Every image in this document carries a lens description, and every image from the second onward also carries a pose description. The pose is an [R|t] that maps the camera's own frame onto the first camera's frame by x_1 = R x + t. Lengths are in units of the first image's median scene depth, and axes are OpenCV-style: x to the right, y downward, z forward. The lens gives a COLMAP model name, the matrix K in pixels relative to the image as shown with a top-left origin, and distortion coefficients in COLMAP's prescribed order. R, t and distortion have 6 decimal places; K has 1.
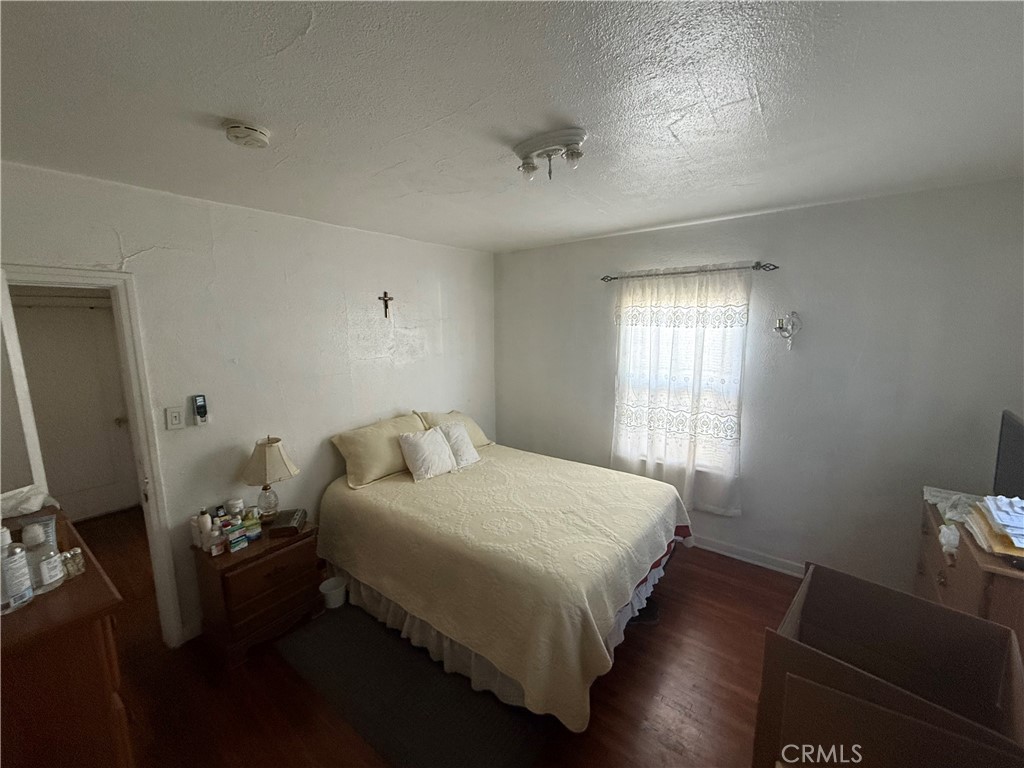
lens RADIAL K [[407.6, 0, 510.8], [0, 407.6, 383.8], [0, 0, 1]] dist [-0.000437, 0.000379]
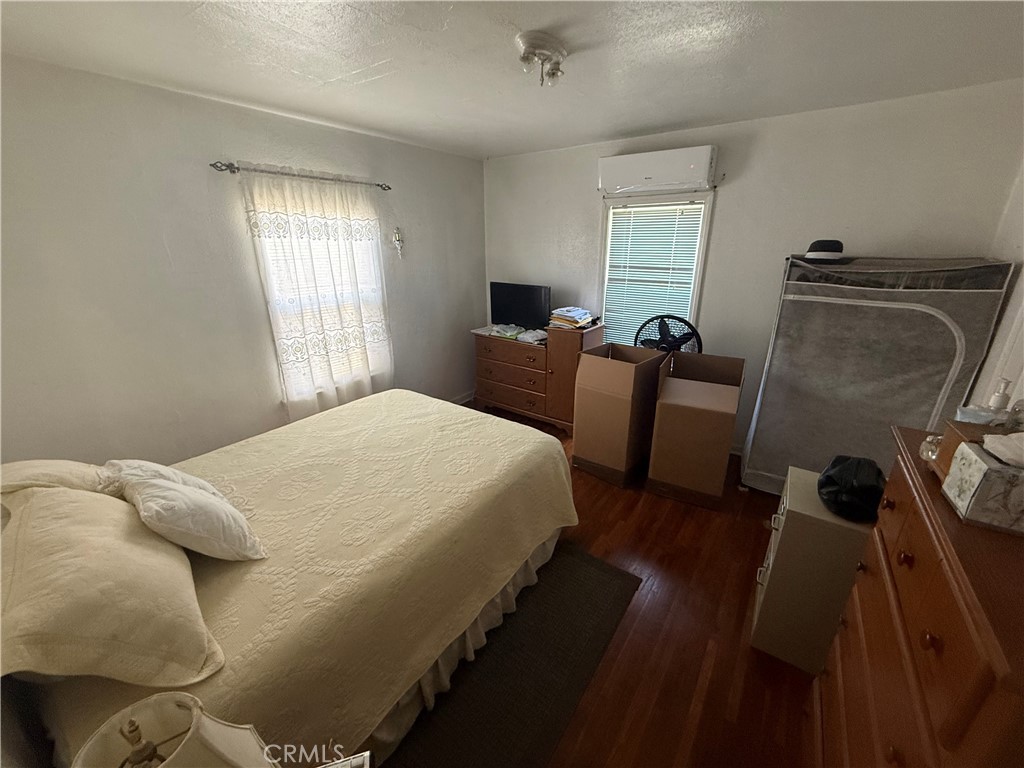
lens RADIAL K [[407.6, 0, 509.9], [0, 407.6, 386.2], [0, 0, 1]] dist [-0.000437, 0.000379]
pose [[-0.033690, -0.328139, 0.944029, -0.611448], [0.147538, 0.932583, 0.329426, -0.072207], [-0.988482, 0.150378, 0.016995, 0.620844]]
